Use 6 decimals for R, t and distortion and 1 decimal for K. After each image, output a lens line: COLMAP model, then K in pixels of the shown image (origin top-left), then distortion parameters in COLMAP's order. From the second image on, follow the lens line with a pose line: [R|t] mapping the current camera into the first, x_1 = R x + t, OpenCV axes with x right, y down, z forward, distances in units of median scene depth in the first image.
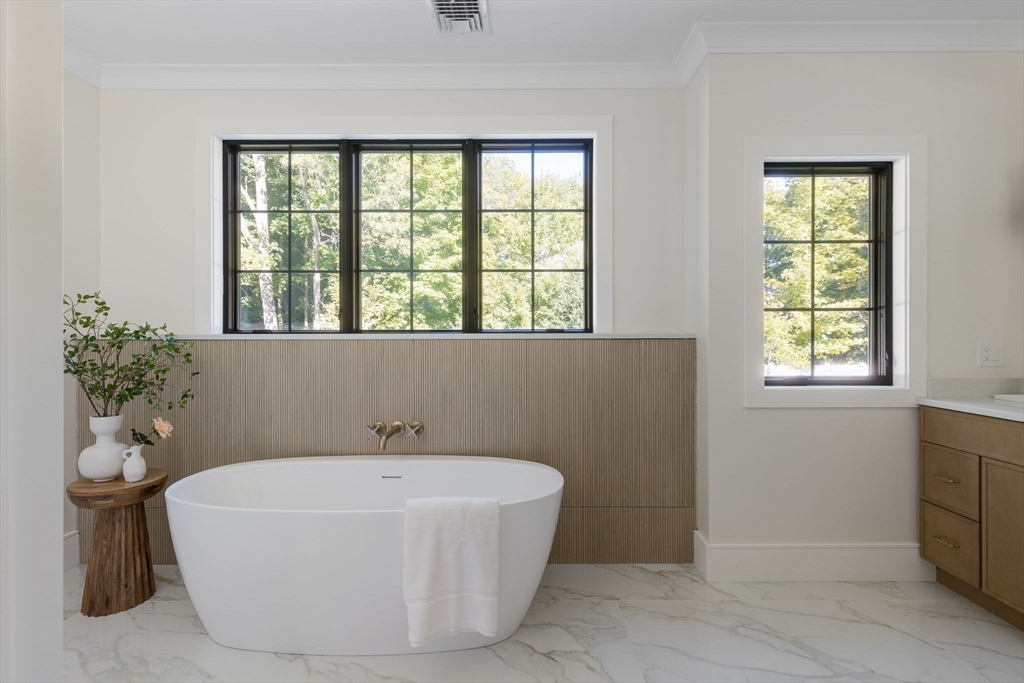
lens RADIAL K [[454.9, 0, 512.0], [0, 454.9, 341.5], [0, 0, 1]] dist [-0.000336, -0.000020]
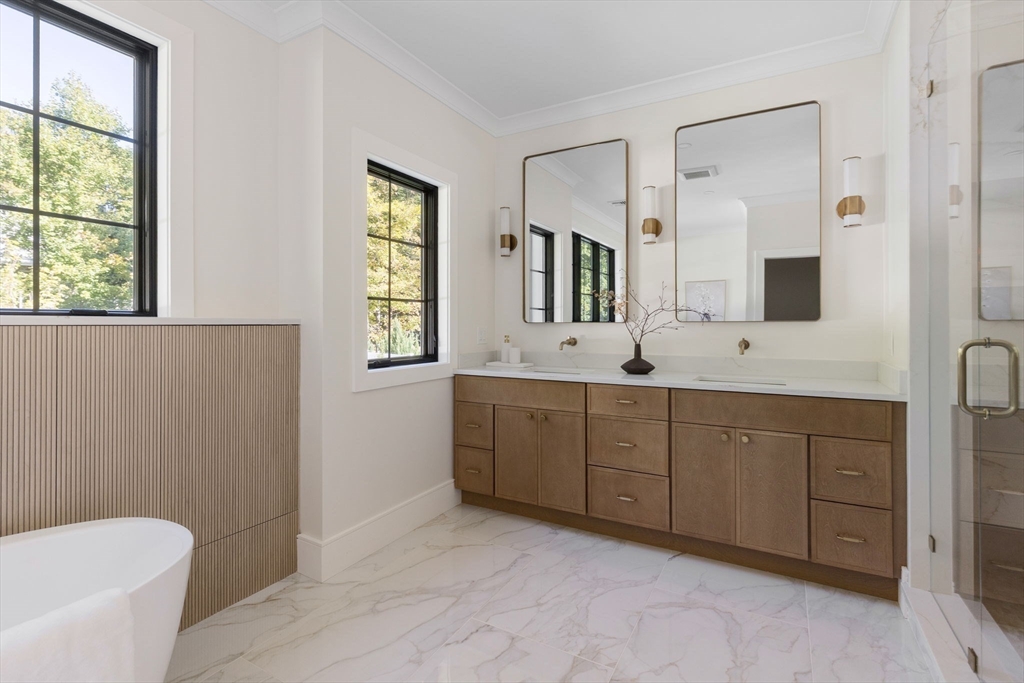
lens RADIAL K [[474.9, 0, 513.2], [0, 474.9, 325.4], [0, 0, 1]] dist [-0.000290, -0.000413]
pose [[0.487613, 0.000281, 0.873060, -0.237539], [0.005960, 0.999976, -0.003650, 0.001269], [-0.873039, 0.006983, 0.487600, 0.167547]]
